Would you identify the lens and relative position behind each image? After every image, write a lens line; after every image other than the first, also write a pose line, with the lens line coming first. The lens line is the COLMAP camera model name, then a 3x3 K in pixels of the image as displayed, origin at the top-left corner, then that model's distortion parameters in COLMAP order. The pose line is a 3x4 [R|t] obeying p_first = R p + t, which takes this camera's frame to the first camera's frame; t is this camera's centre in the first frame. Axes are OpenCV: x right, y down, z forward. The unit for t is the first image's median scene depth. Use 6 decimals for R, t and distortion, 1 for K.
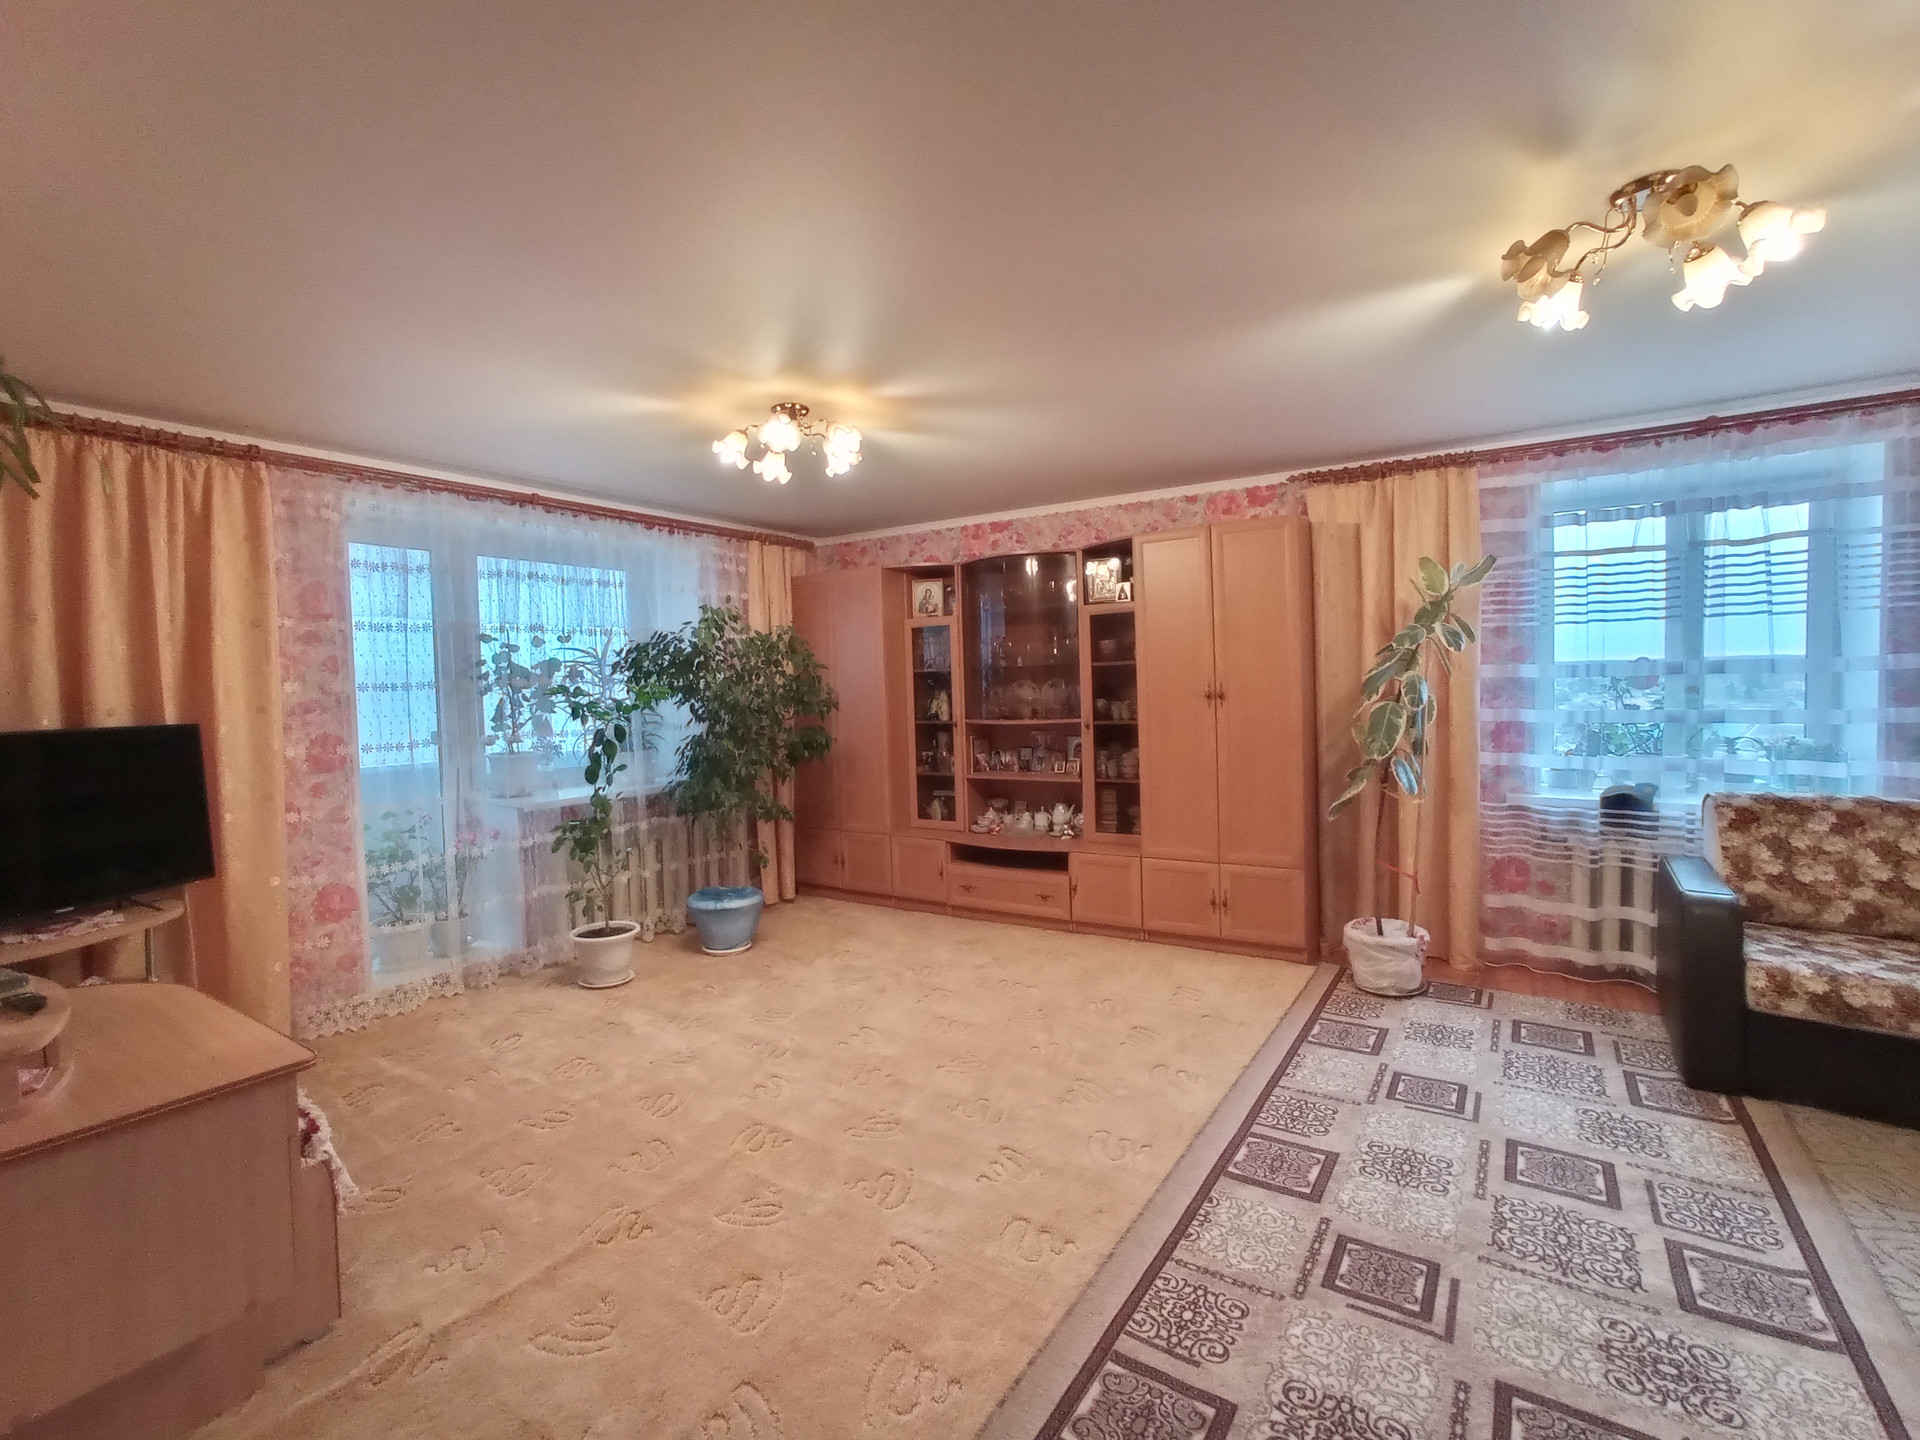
lens RADIAL K [[862.6, 0, 968.7], [0, 862.6, 722.2], [0, 0, 1]] dist [-0.066400, 0.035282]
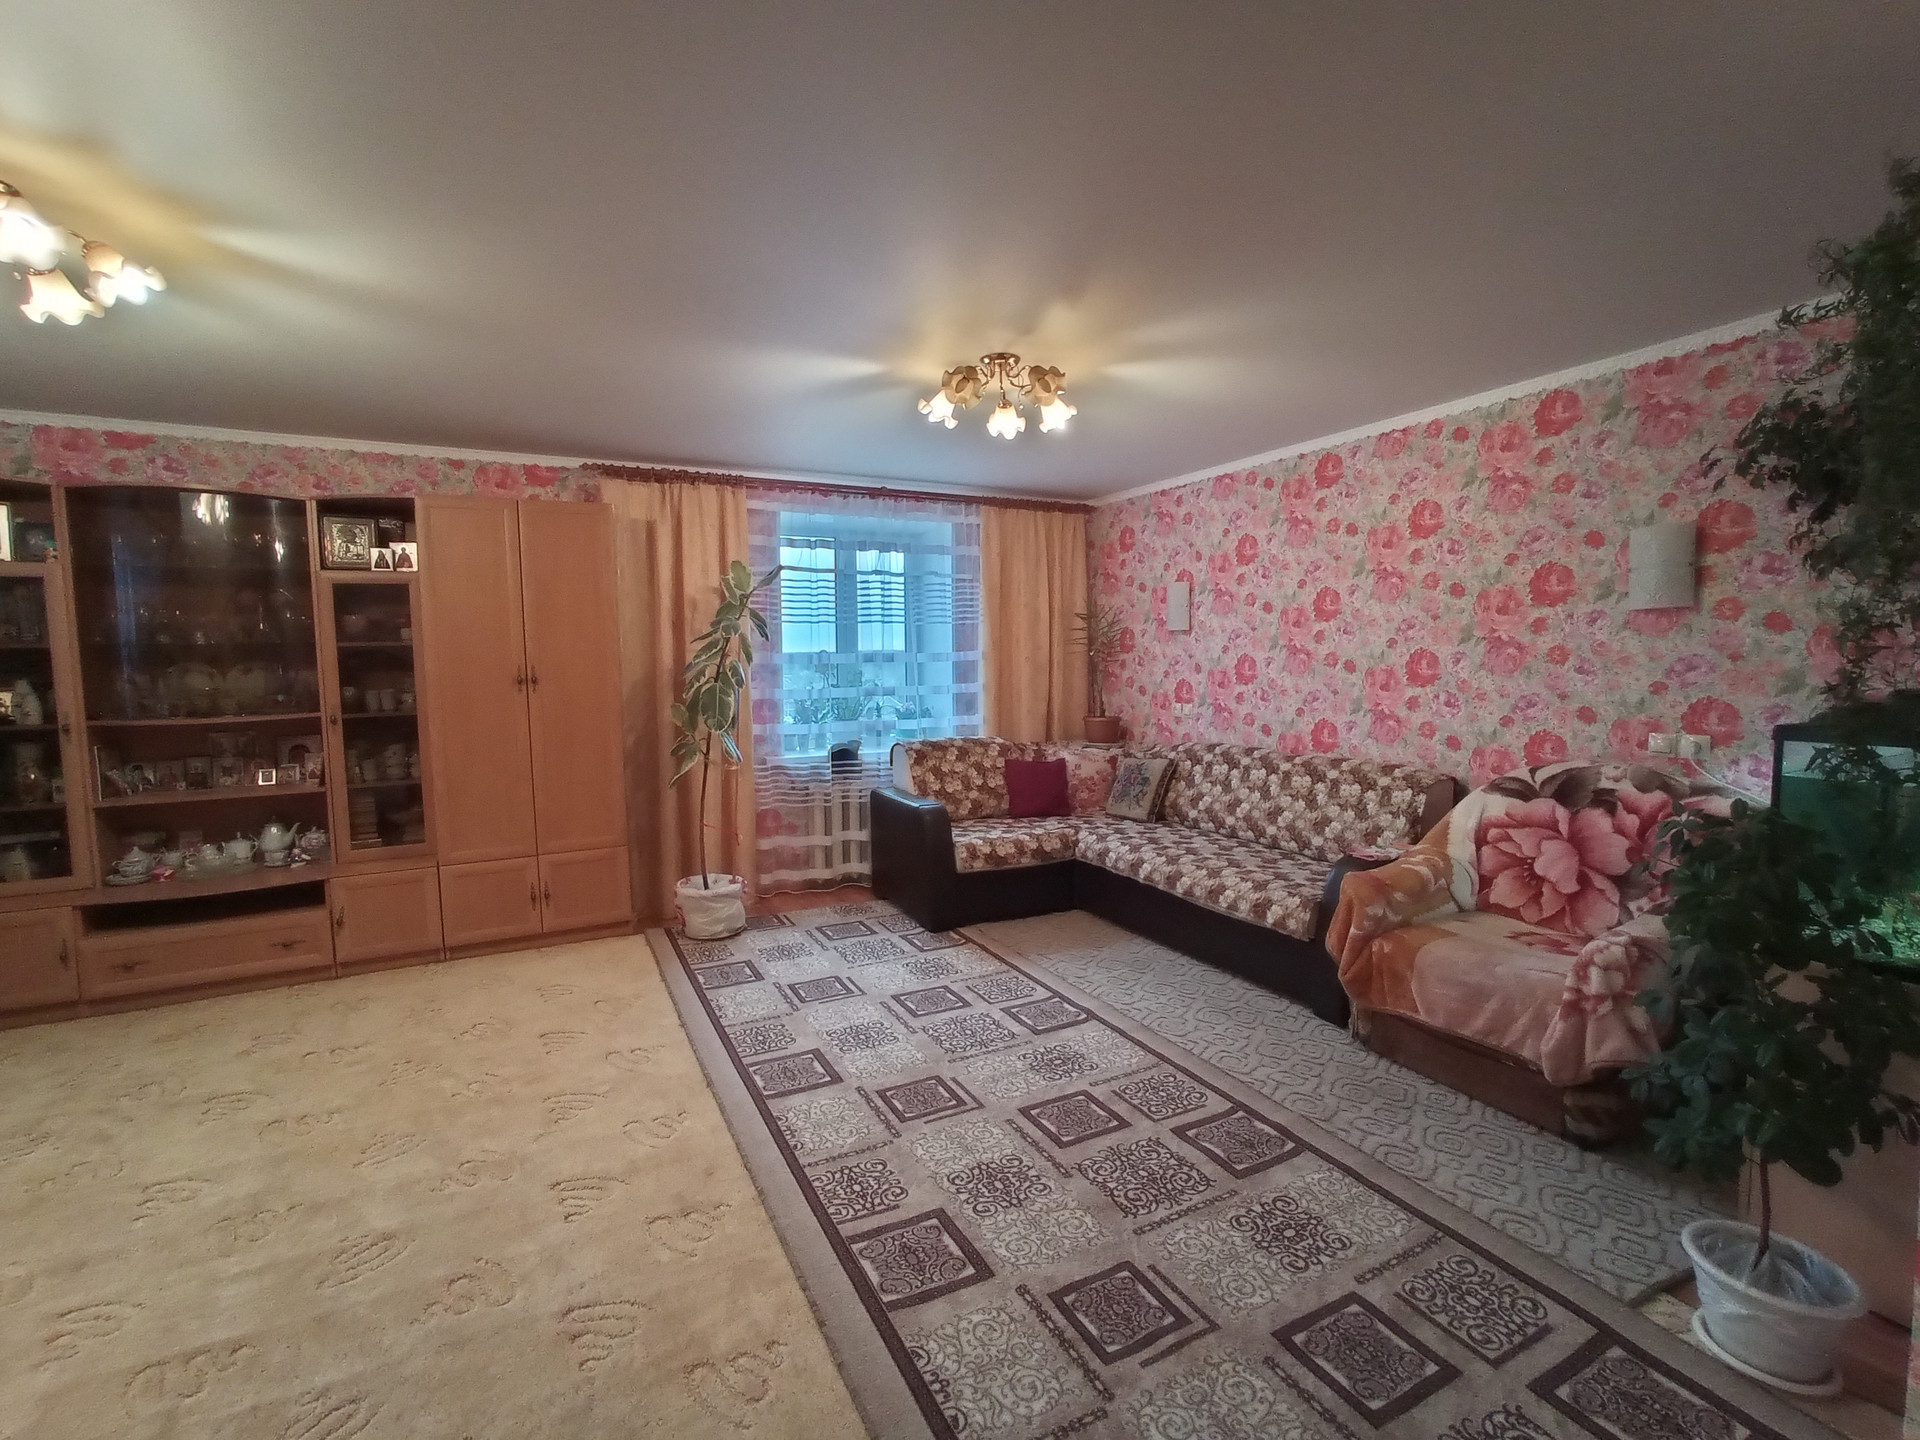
lens RADIAL K [[862.6, 0, 968.7], [0, 862.6, 722.2], [0, 0, 1]] dist [-0.066400, 0.035282]
pose [[0.488518, -0.046563, 0.871311, -0.337891], [0.038233, 0.998758, 0.031937, 0.004386], [-0.871716, 0.017711, 0.489692, 0.126215]]
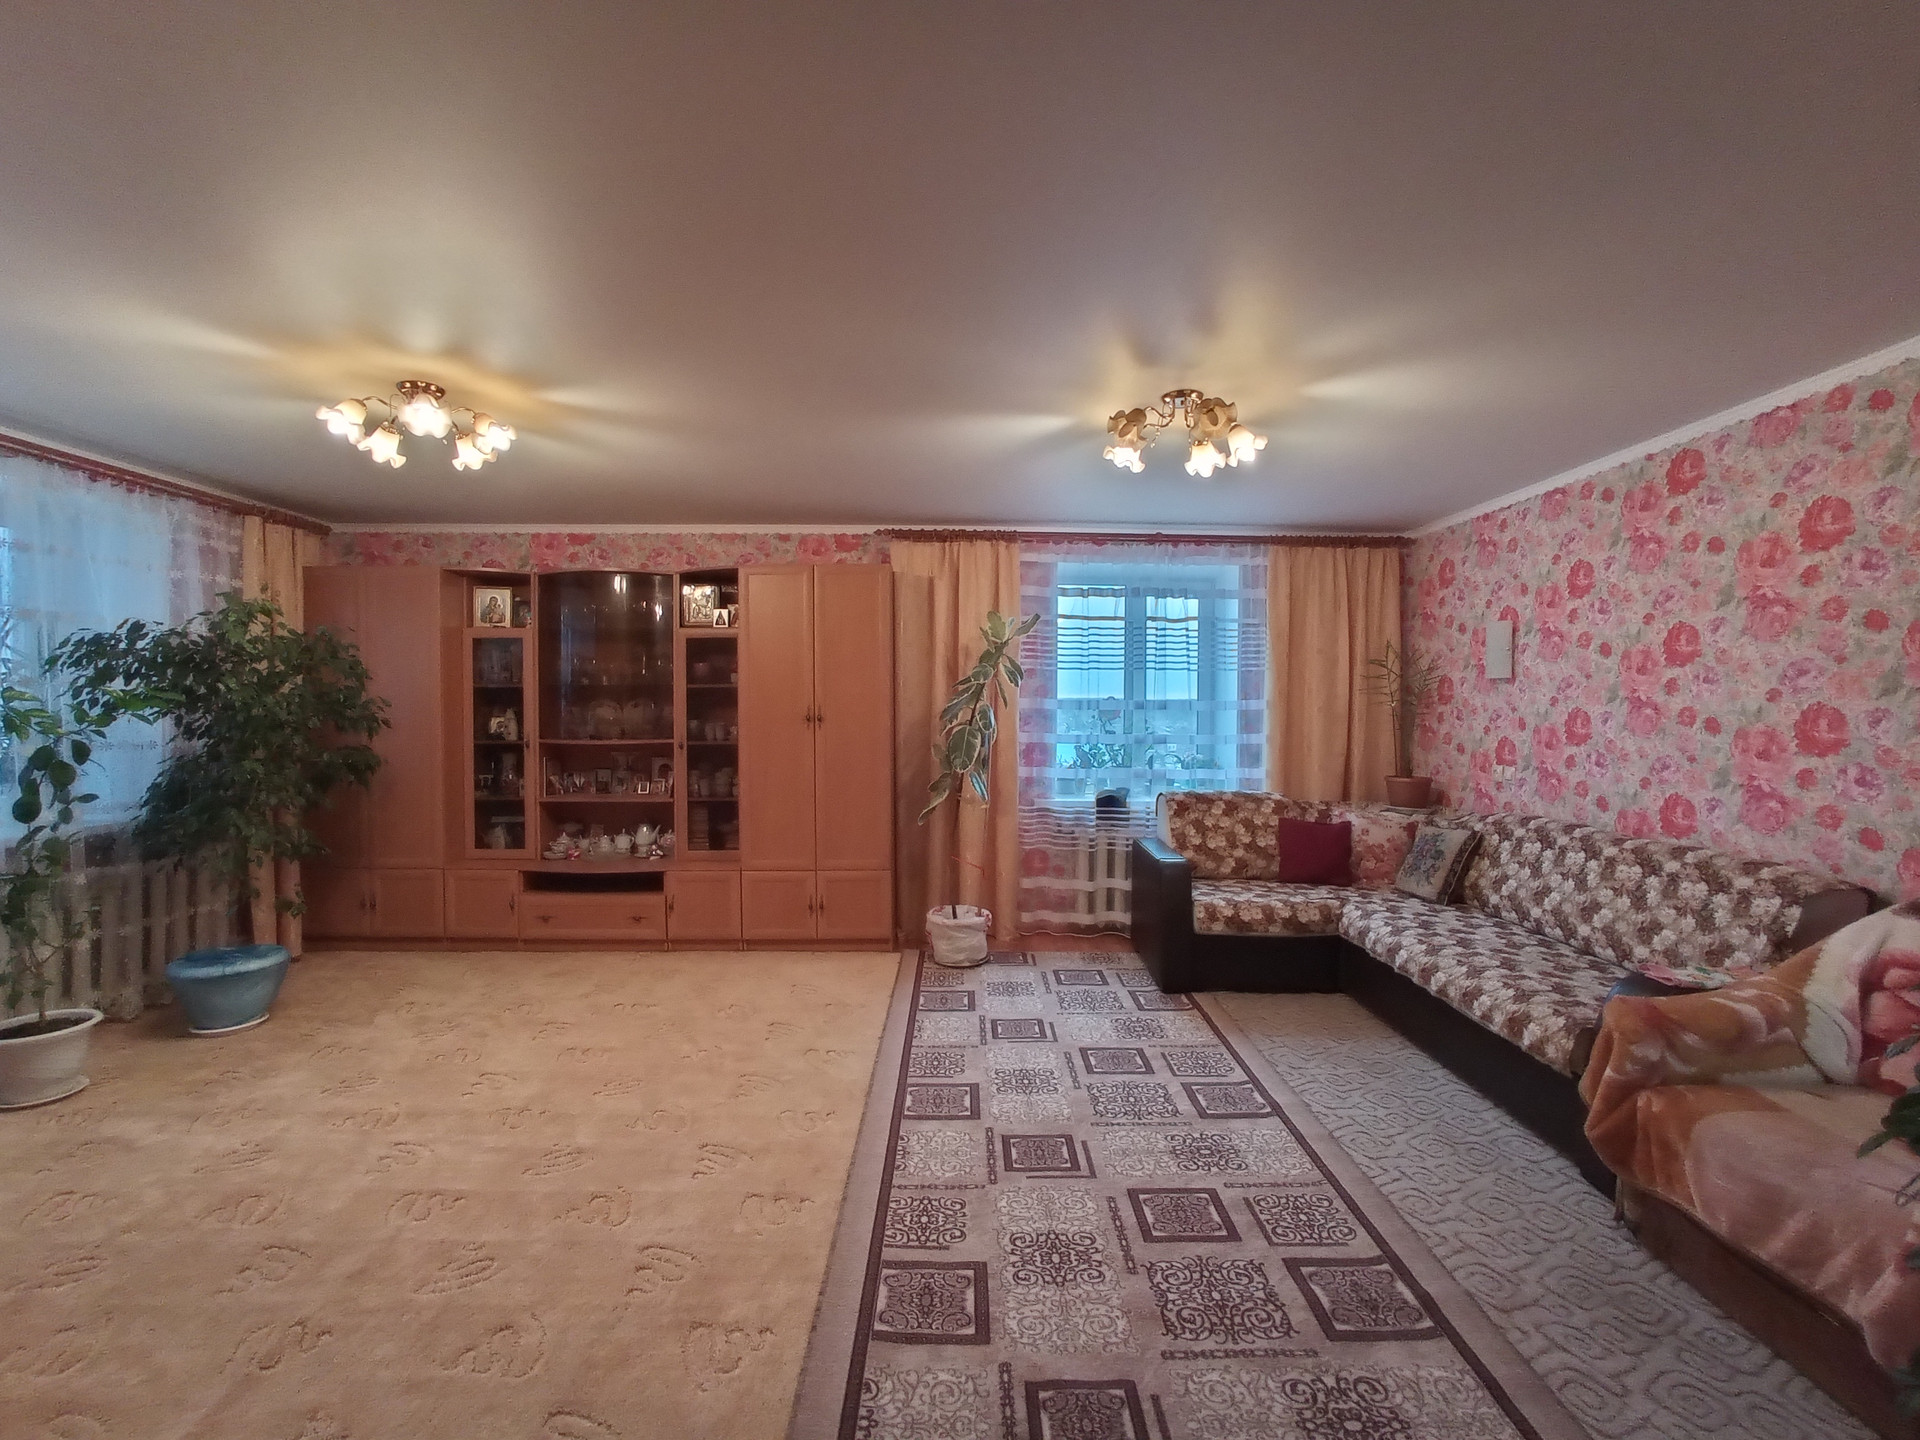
lens RADIAL K [[862.6, 0, 968.7], [0, 862.6, 722.2], [0, 0, 1]] dist [-0.066400, 0.035282]
pose [[0.829858, 0.018218, 0.557676, -0.191152], [-0.001204, 0.999523, -0.030859, 0.009054], [-0.557973, 0.024937, 0.829485, -0.039100]]
